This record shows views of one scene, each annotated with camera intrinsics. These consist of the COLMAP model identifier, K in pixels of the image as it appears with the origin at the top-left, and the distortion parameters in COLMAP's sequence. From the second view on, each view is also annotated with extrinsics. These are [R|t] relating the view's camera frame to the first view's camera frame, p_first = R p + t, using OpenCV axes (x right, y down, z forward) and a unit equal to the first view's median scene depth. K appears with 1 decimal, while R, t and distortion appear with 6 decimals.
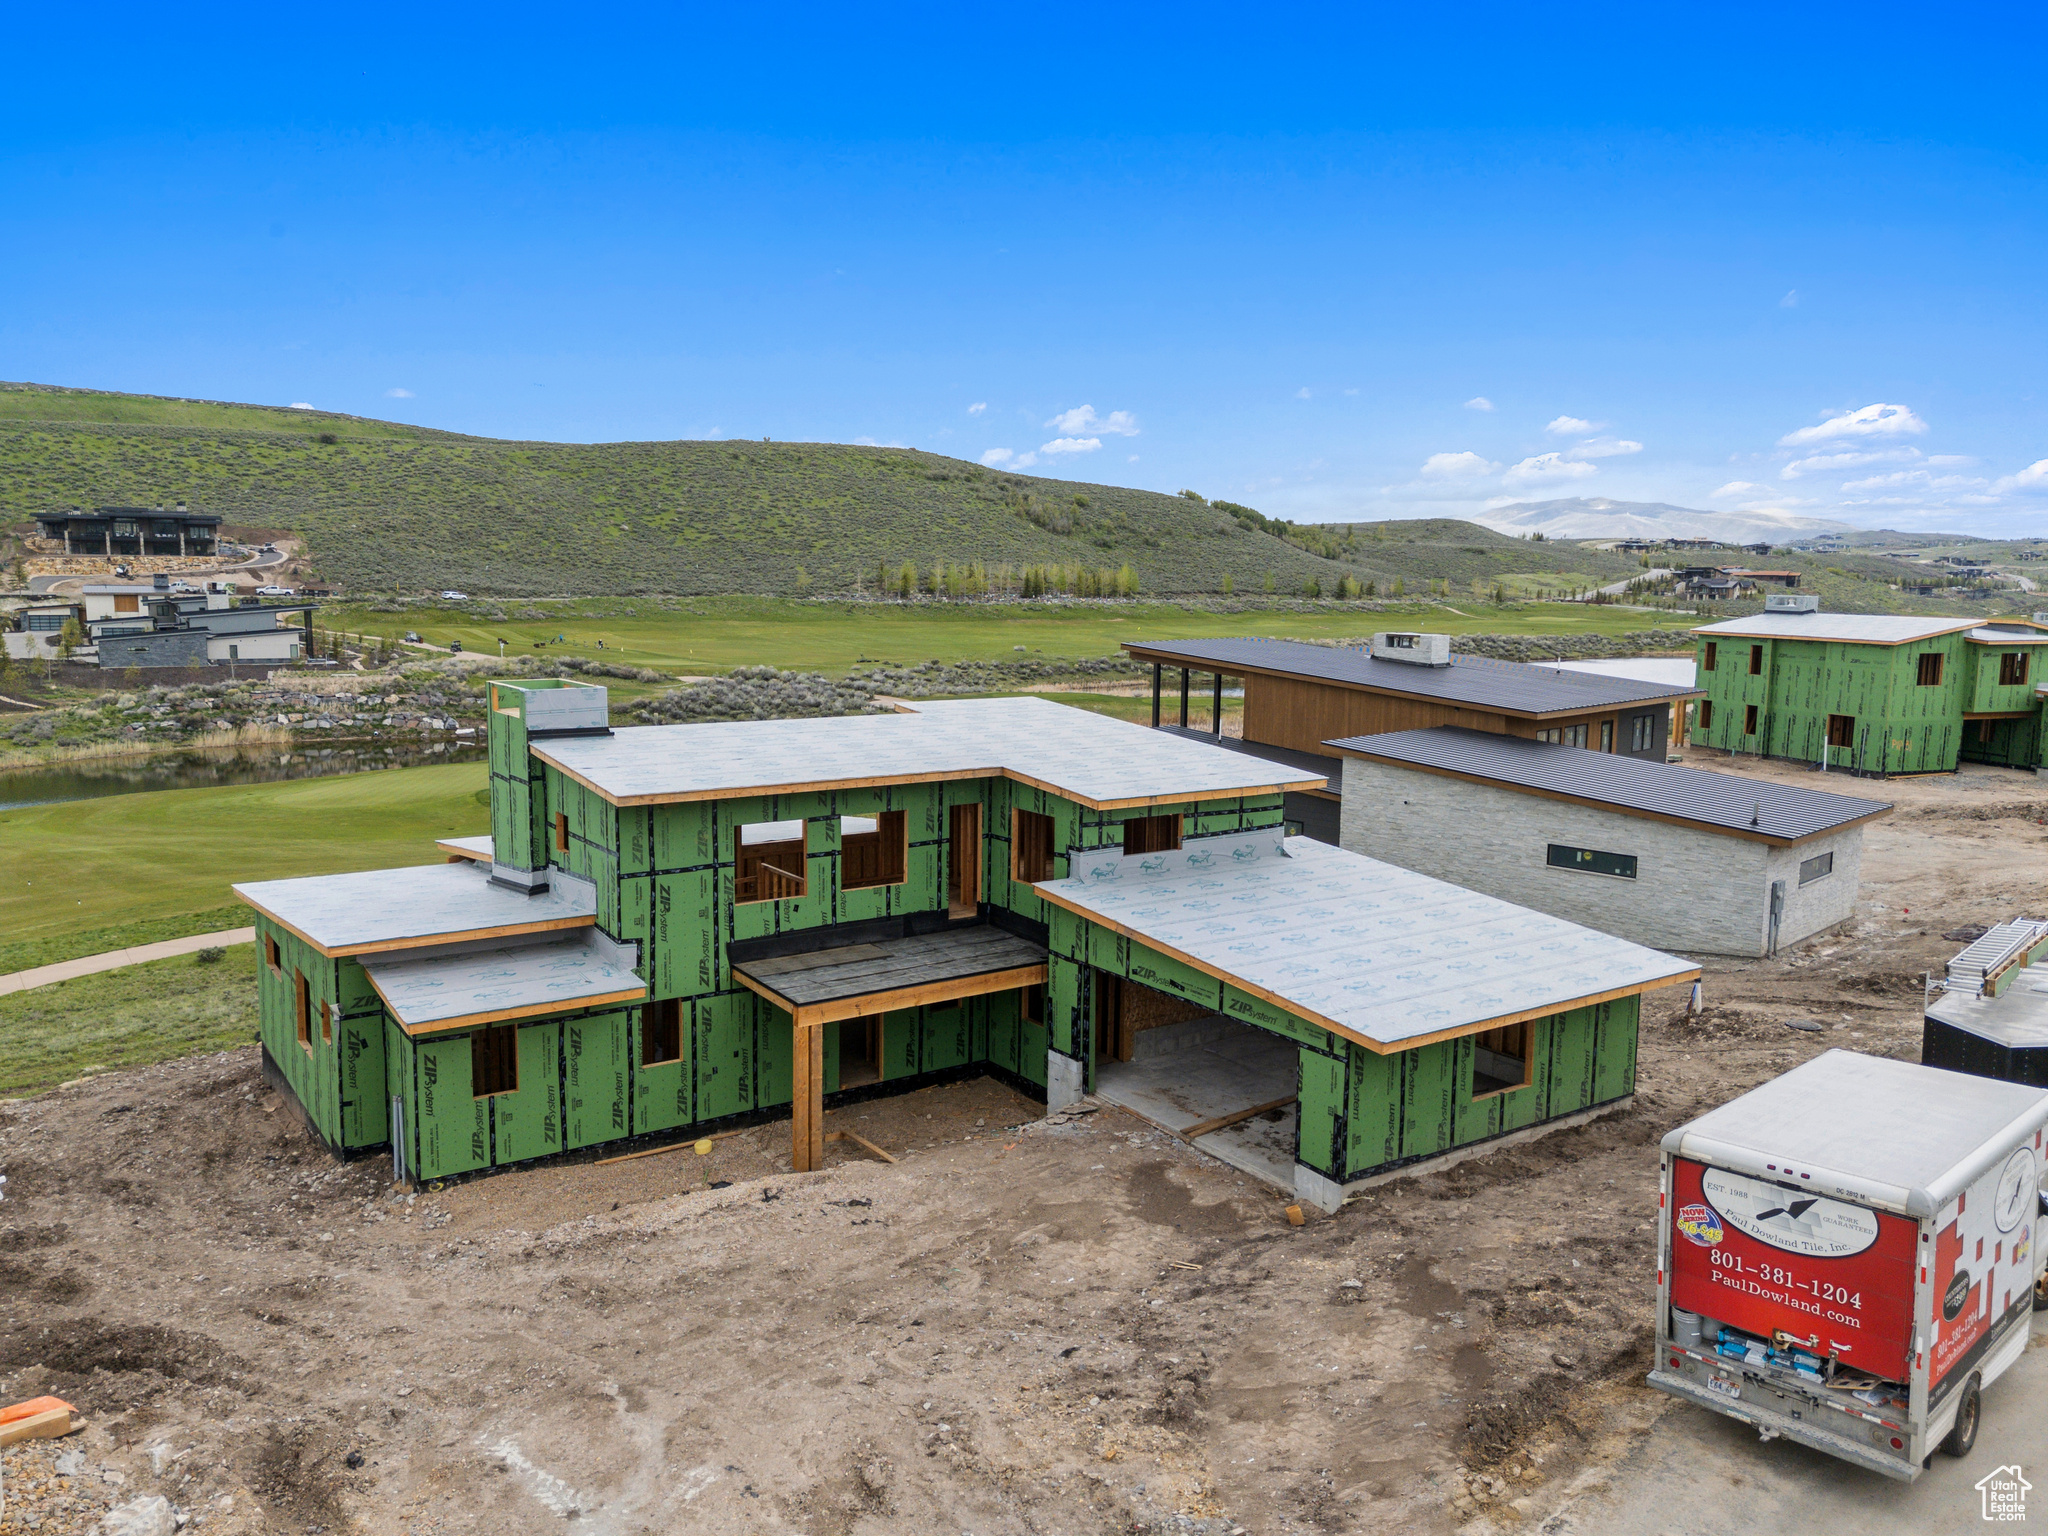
lens RADIAL K [[1498.9, 0, 1025.3], [0, 1498.9, 771.2], [0, 0, 1]] dist [0.084309, -0.078916]
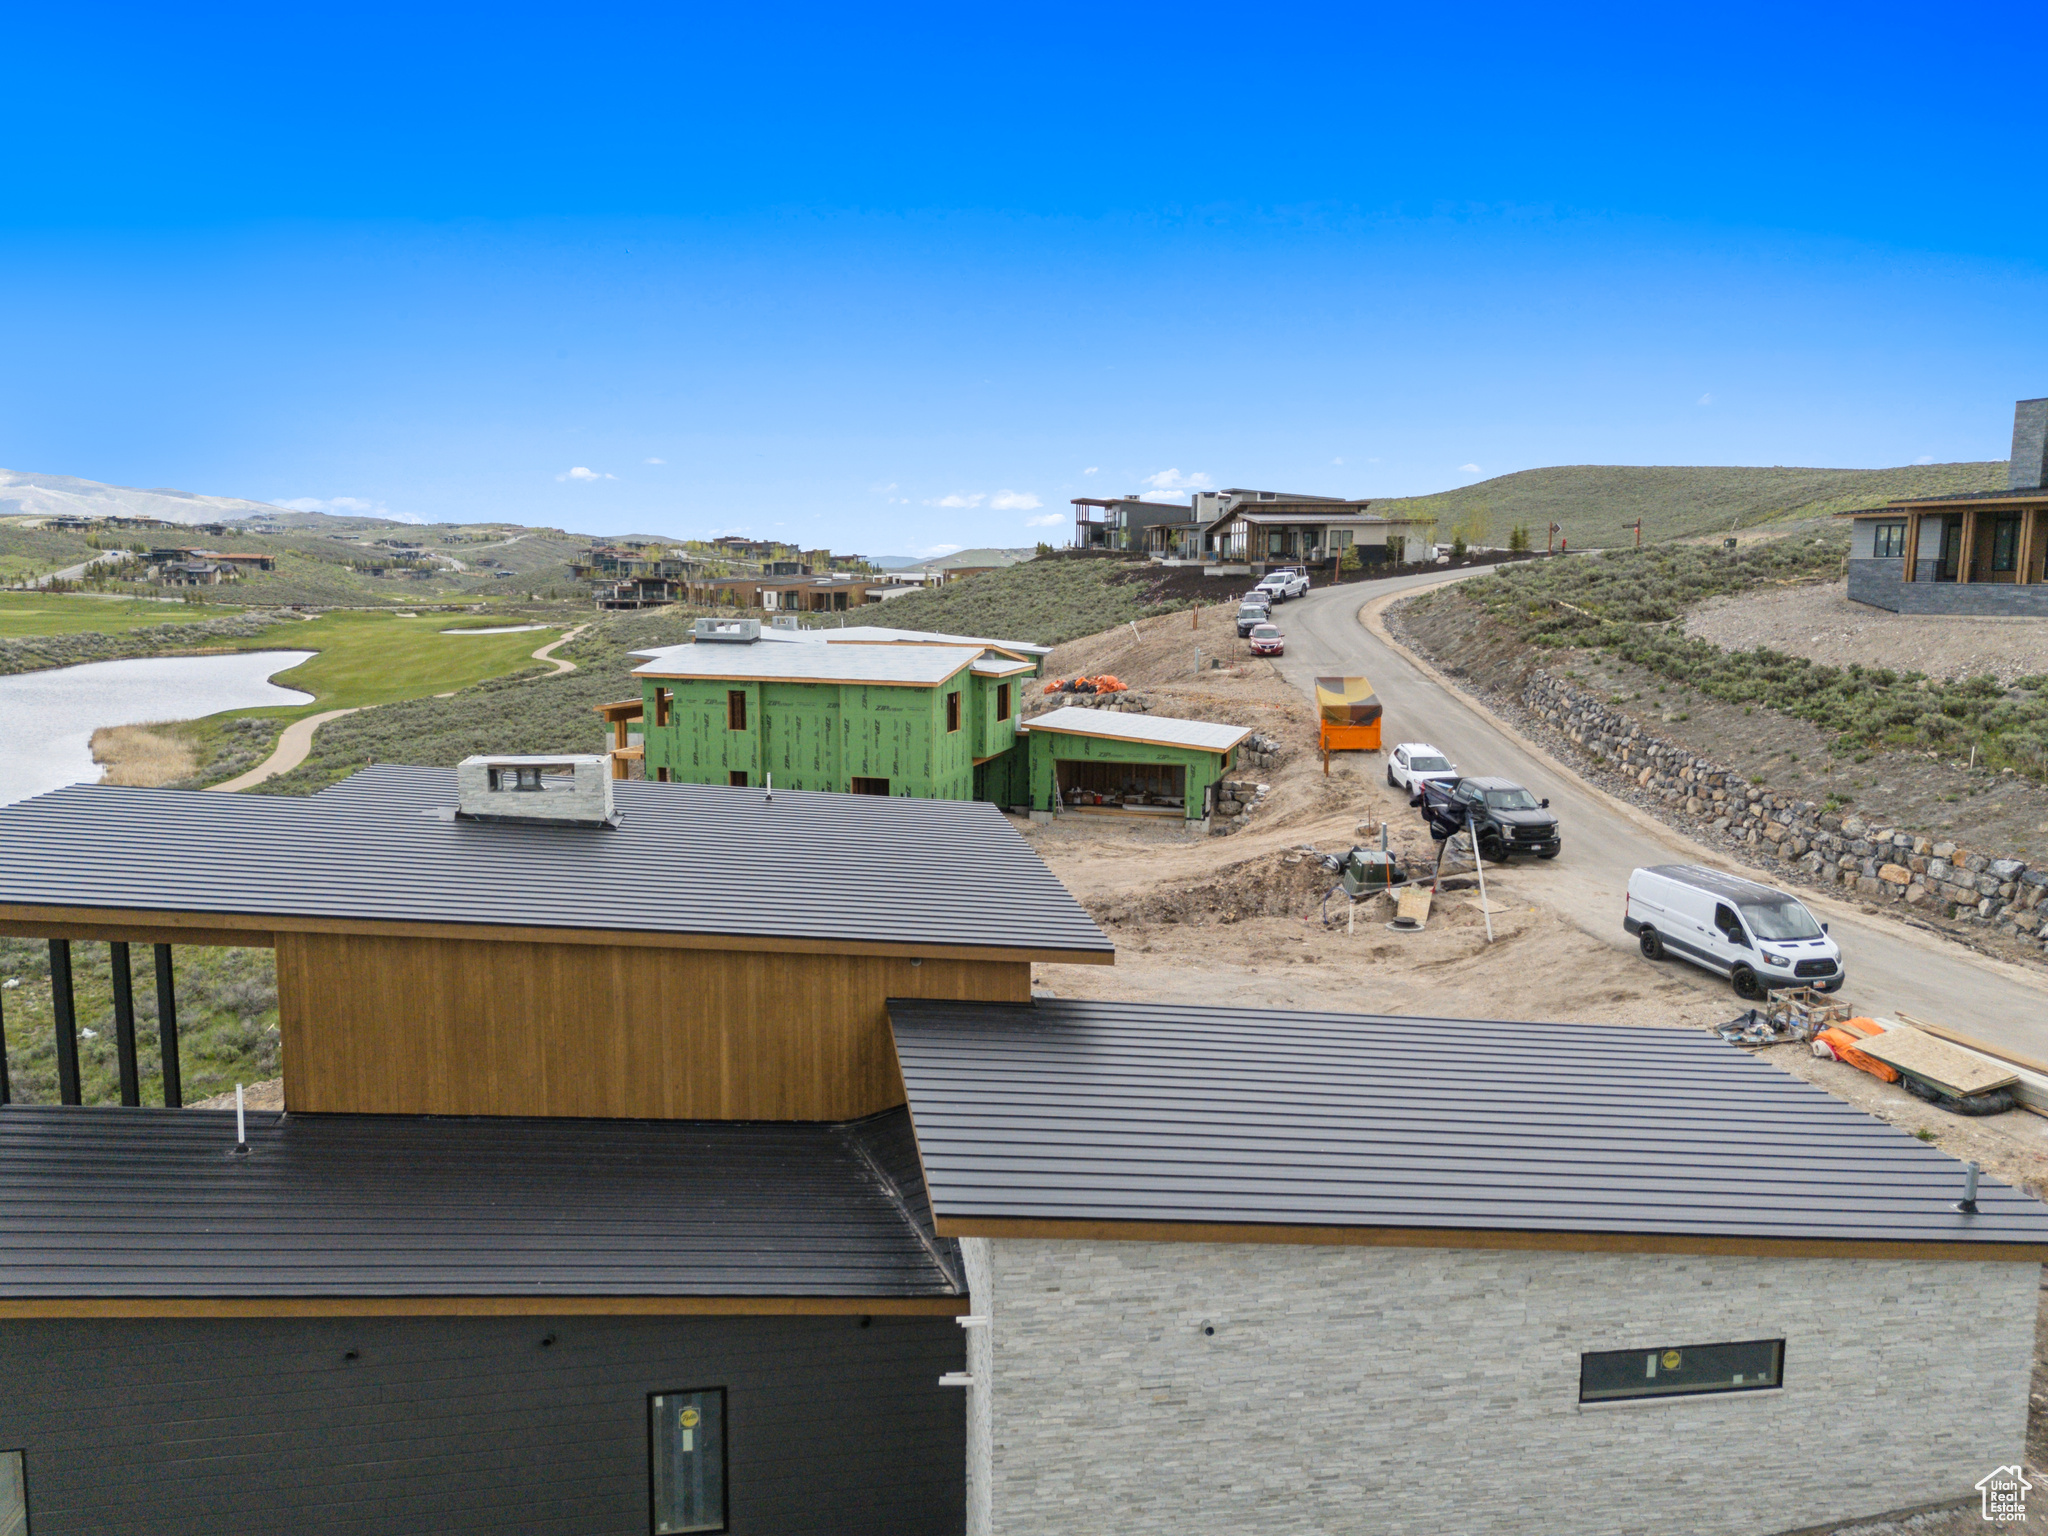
lens RADIAL K [[1502.5, 0, 1022.3], [0, 1502.5, 763.4], [0, 0, 1]] dist [0.080793, -0.078606]
pose [[0.589737, -0.116393, 0.799164, -0.009083], [0.110236, 0.991899, 0.063116, -0.027211], [-0.800036, 0.050875, 0.597791, 0.156968]]
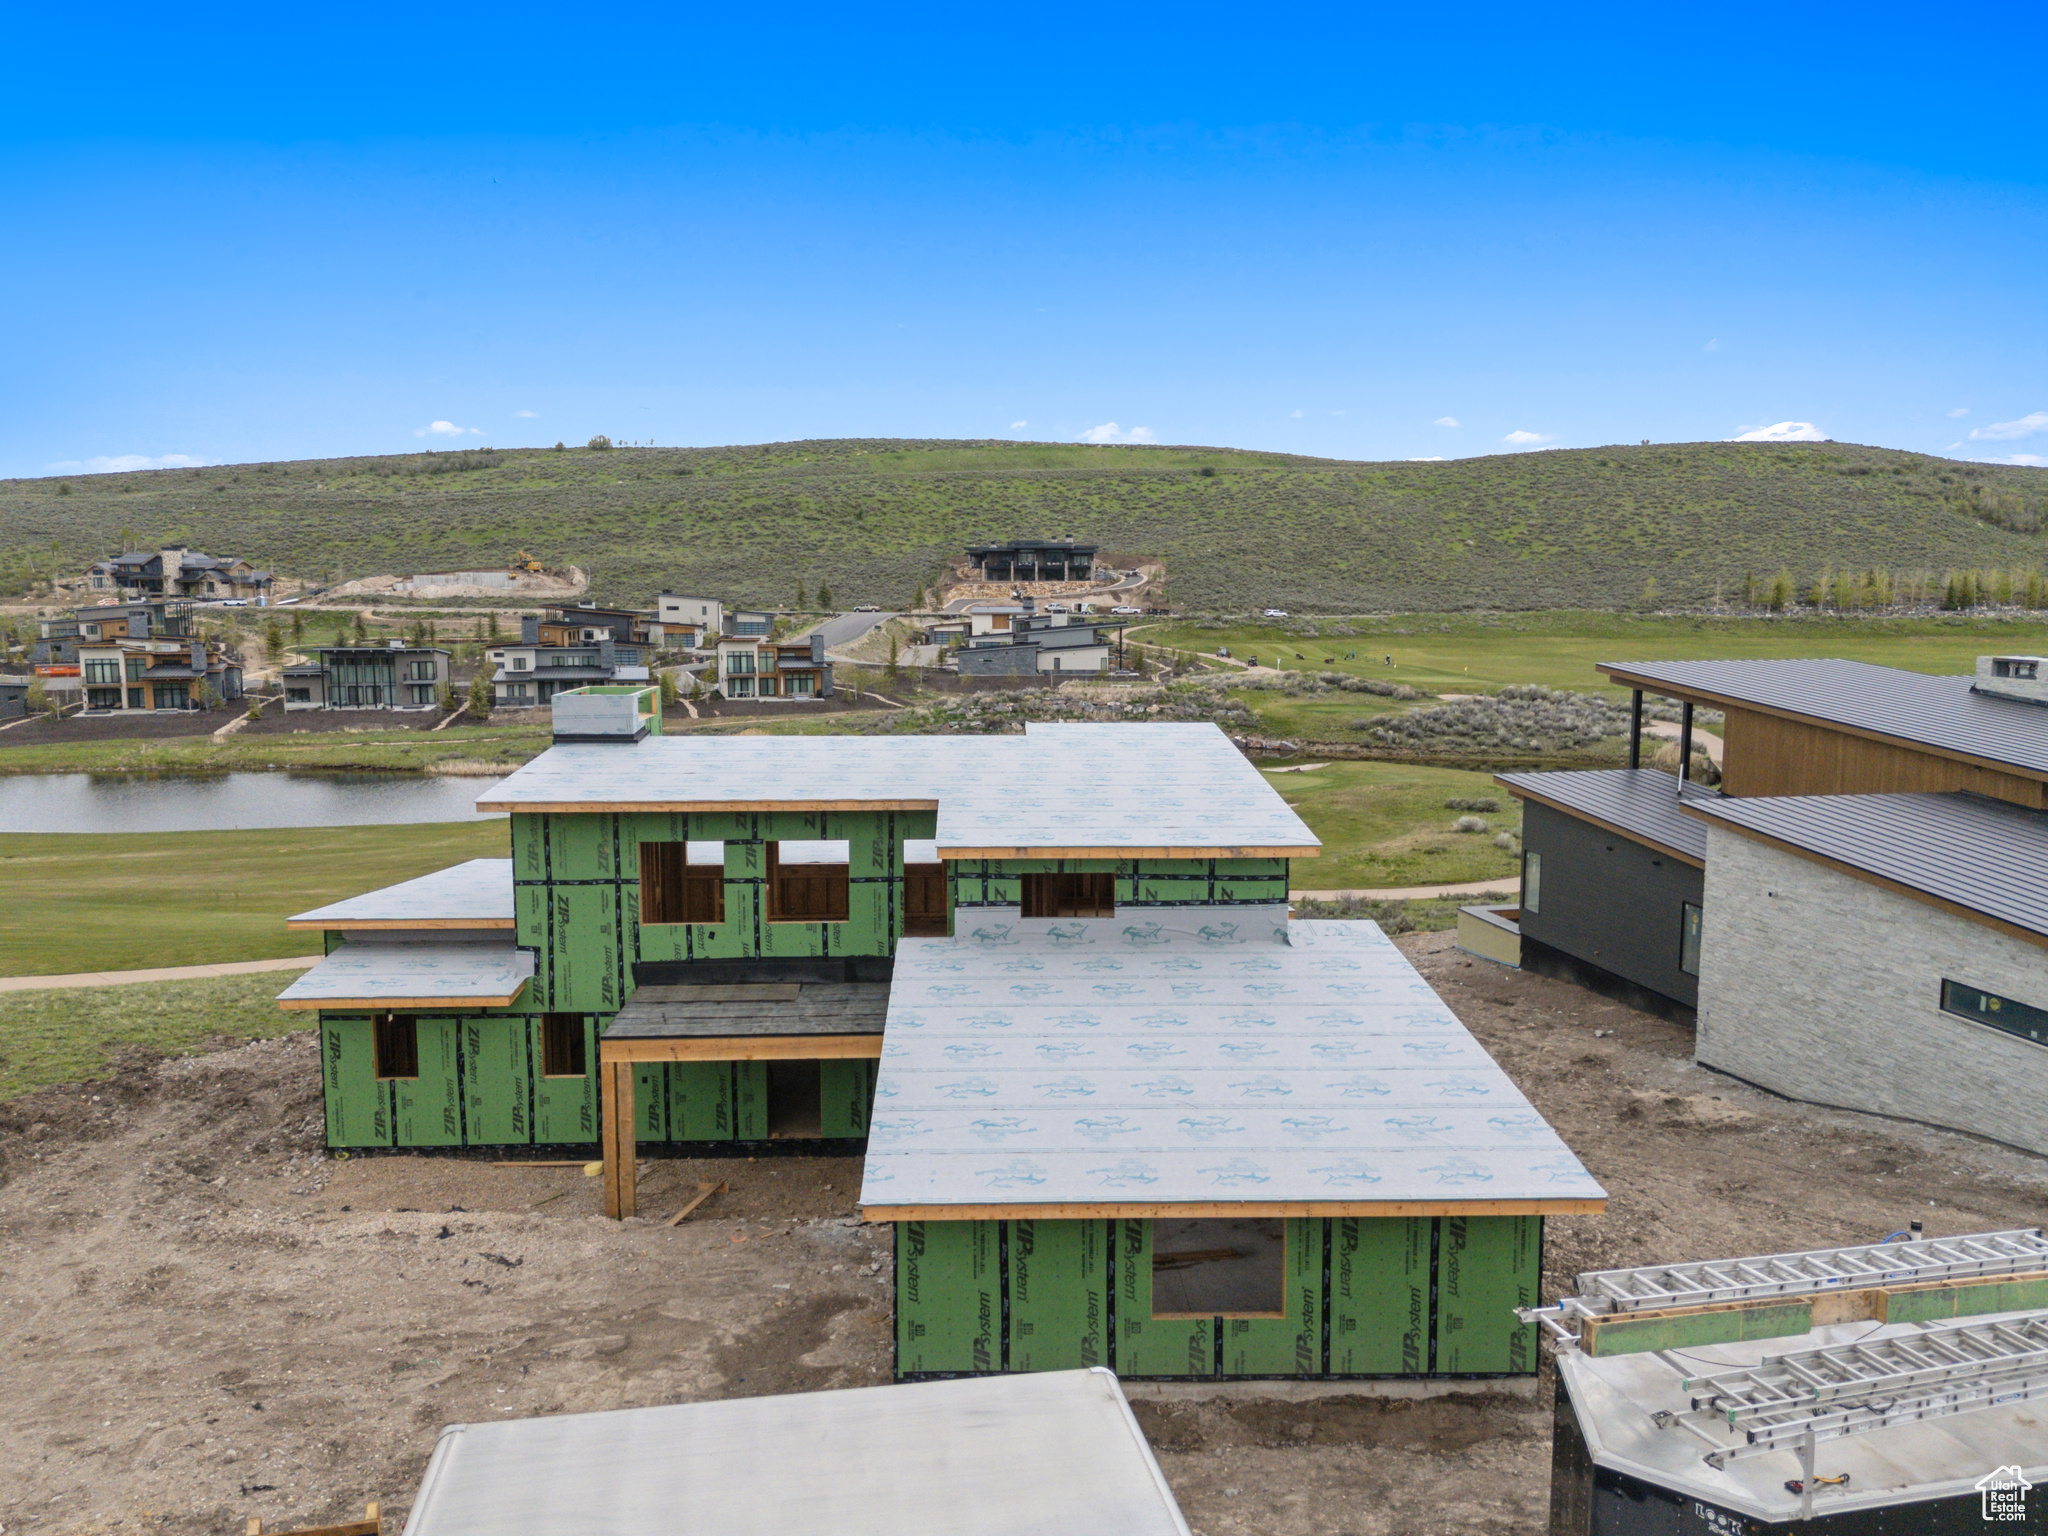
lens RADIAL K [[1491.6, 0, 1026.6], [0, 1491.6, 788.2], [0, 0, 1]] dist [0.084701, -0.071042]
pose [[0.839810, 0.062851, -0.539230, 0.065747], [-0.062567, 0.997862, 0.018864, -0.003892], [0.539263, 0.017895, 0.841947, 0.040976]]
